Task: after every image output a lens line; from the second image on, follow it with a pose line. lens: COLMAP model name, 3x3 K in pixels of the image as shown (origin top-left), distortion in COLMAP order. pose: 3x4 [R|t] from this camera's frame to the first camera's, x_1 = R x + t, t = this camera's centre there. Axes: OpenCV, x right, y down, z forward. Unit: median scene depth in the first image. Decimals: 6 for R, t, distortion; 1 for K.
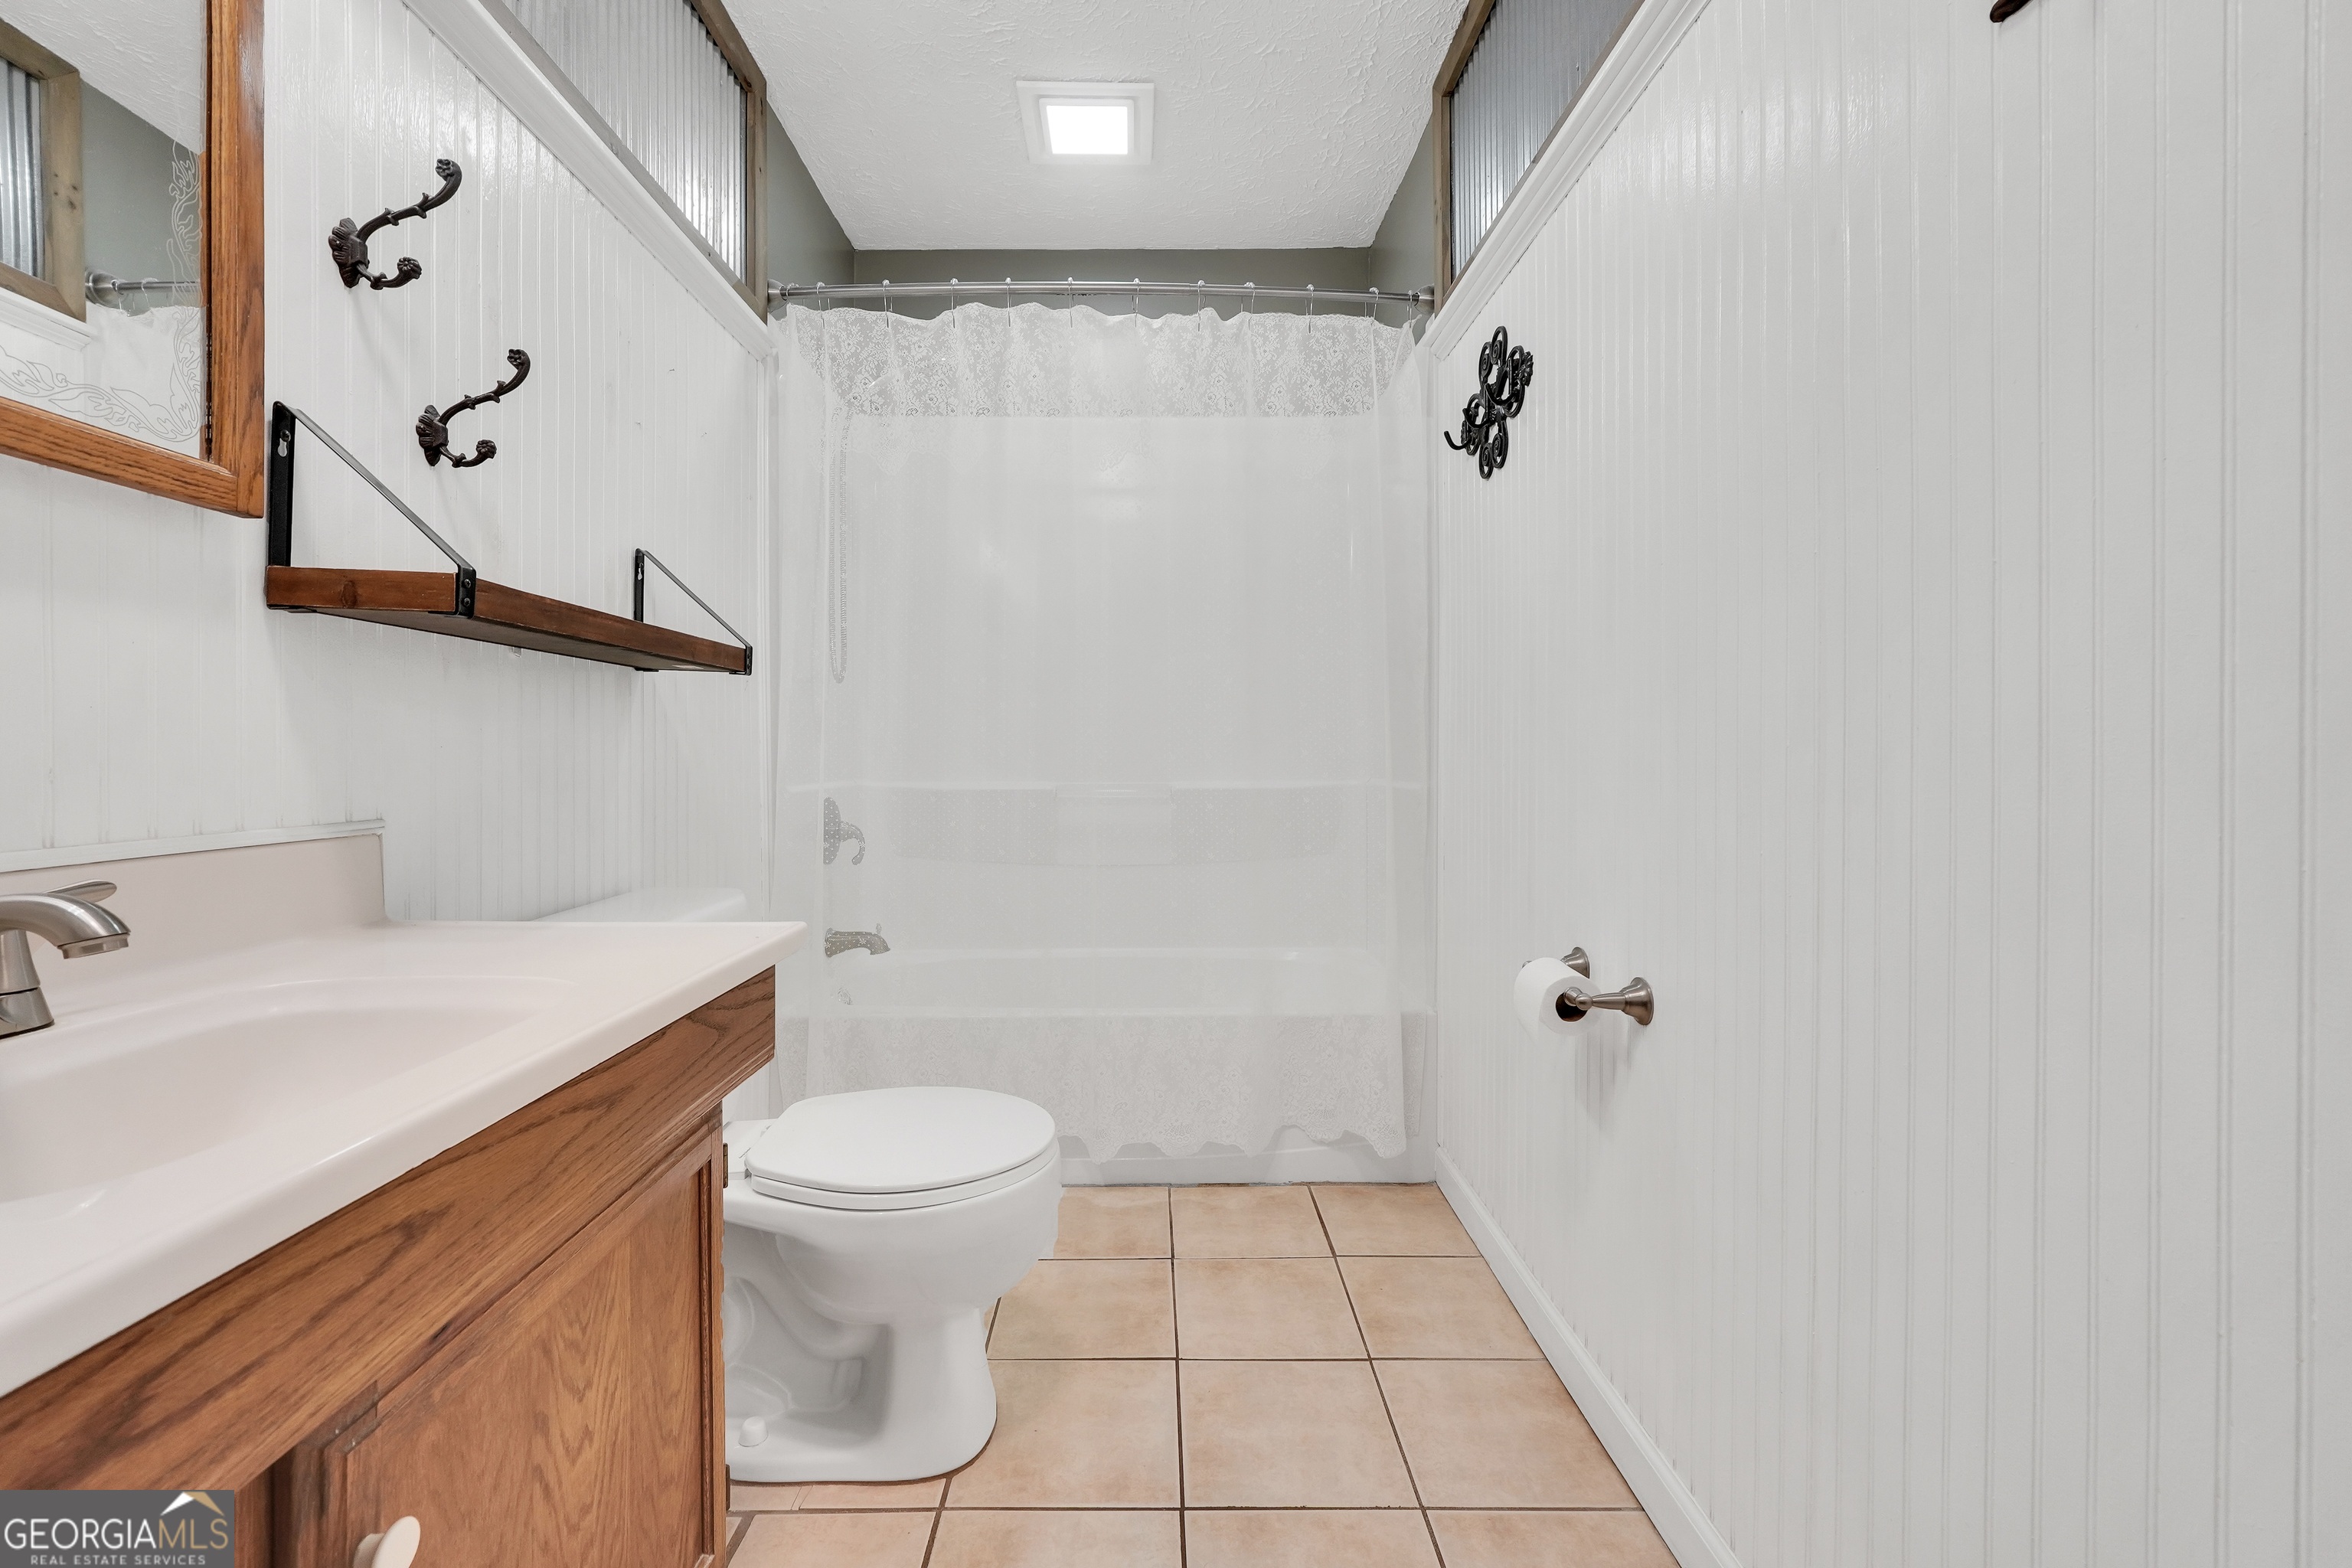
lens RADIAL K [[975.6, 0, 1175.3], [0, 975.6, 756.8], [0, 0, 1]] dist [-0.023605, 0.007912]
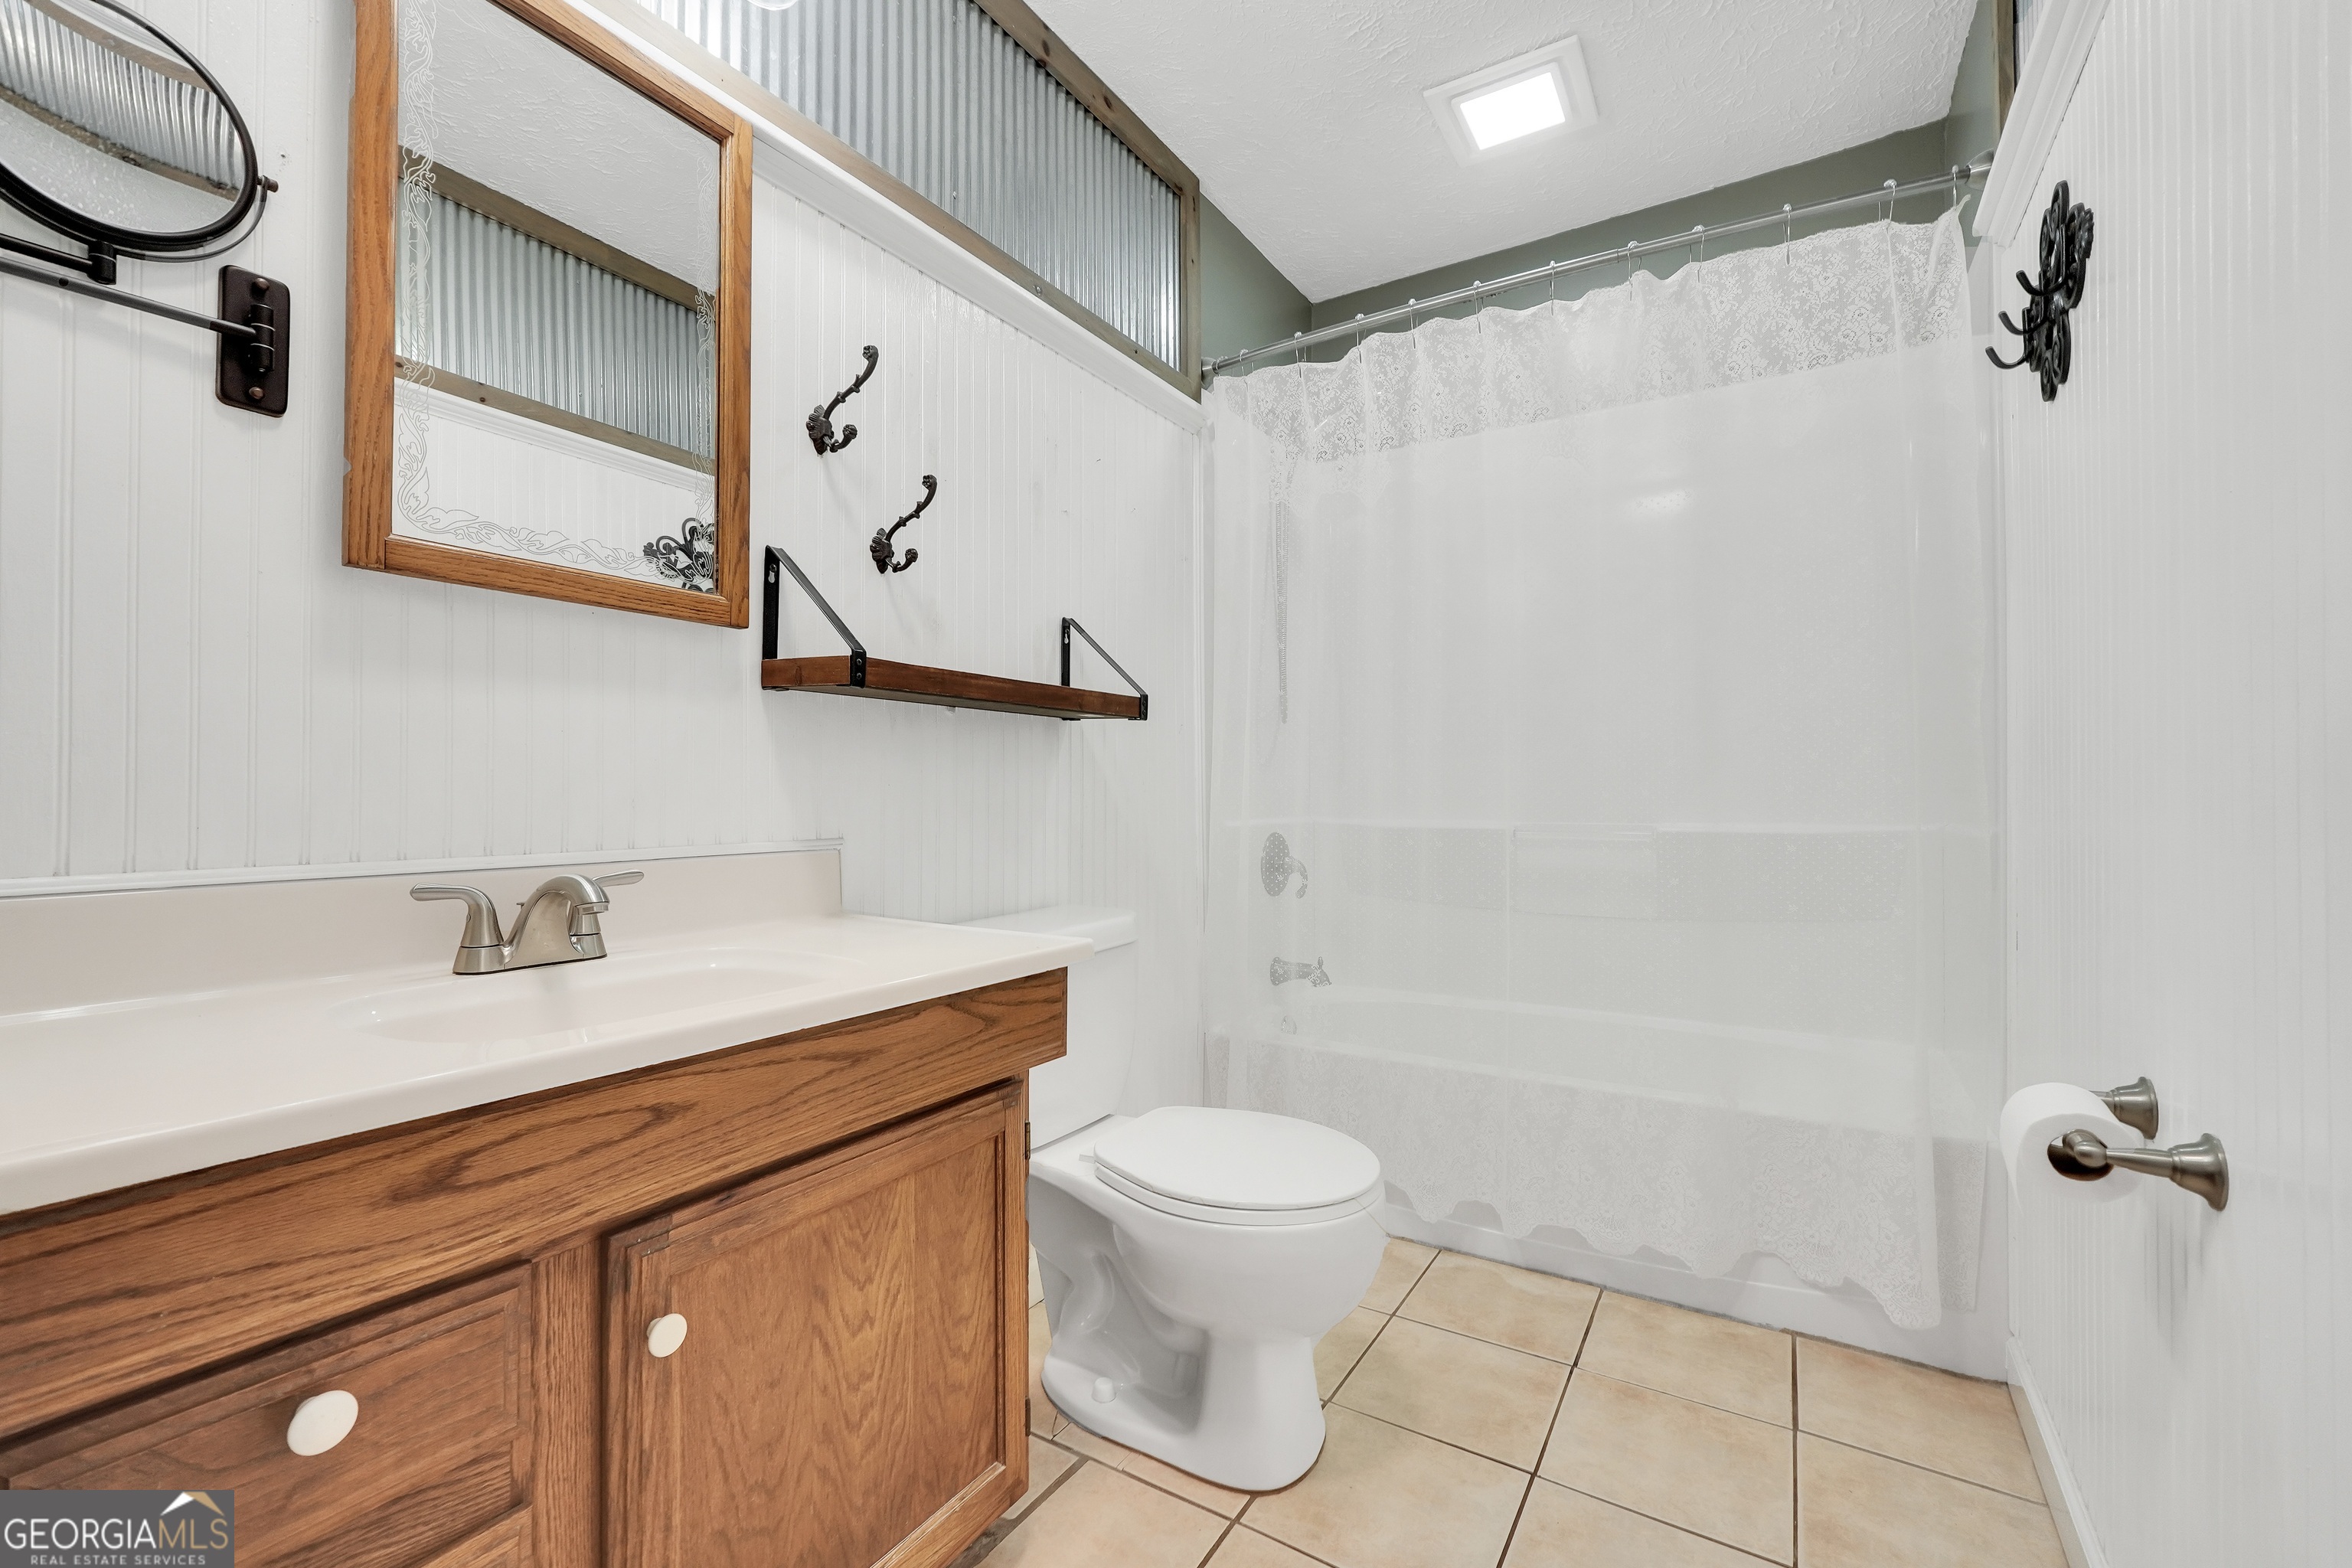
lens RADIAL K [[999.7, 0, 1161.0], [0, 999.7, 784.5], [0, 0, 1]] dist [-0.019357, 0.007126]
pose [[0.830174, -0.004213, -0.557488, 0.188293], [-0.001493, 0.999951, -0.009780, 0.001281], [0.557502, 0.008952, 0.830127, 0.044799]]
